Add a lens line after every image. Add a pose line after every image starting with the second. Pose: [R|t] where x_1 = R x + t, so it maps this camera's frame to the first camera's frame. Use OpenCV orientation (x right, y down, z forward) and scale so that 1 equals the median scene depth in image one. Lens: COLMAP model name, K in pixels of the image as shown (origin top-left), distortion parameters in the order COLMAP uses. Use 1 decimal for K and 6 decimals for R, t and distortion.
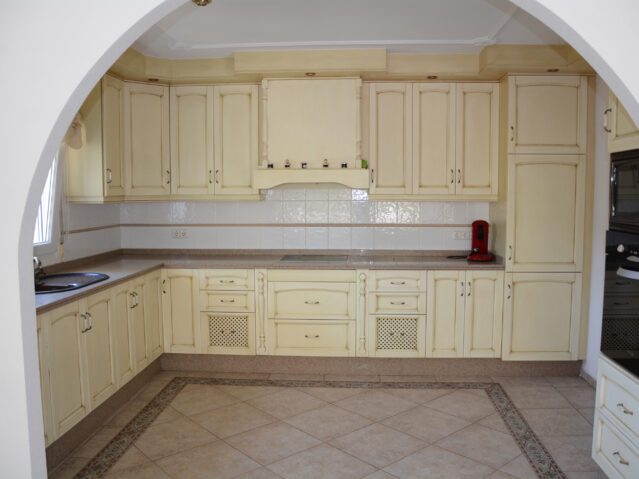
lens RADIAL K [[562.8, 0, 318.2], [0, 562.8, 237.8], [0, 0, 1]] dist [-0.143945, 0.090290]
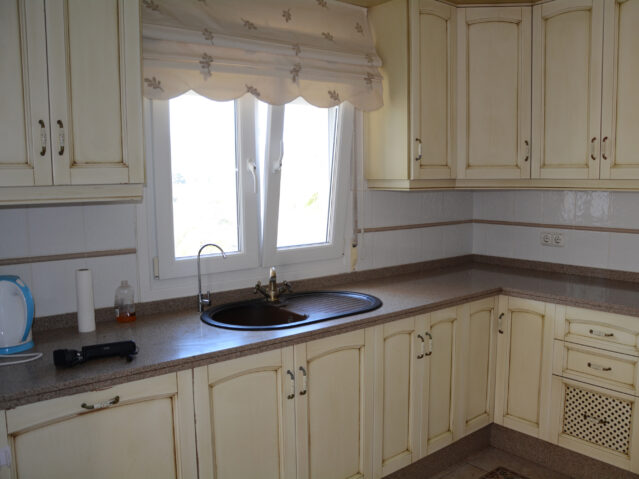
lens RADIAL K [[562.8, 0, 322.2], [0, 562.8, 246.4], [0, 0, 1]] dist [-0.143945, 0.090290]
pose [[0.694584, 0.080511, -0.714892, 0.026627], [-0.049708, 0.996714, 0.063954, -0.030428], [0.717692, -0.008886, 0.696304, 0.413511]]
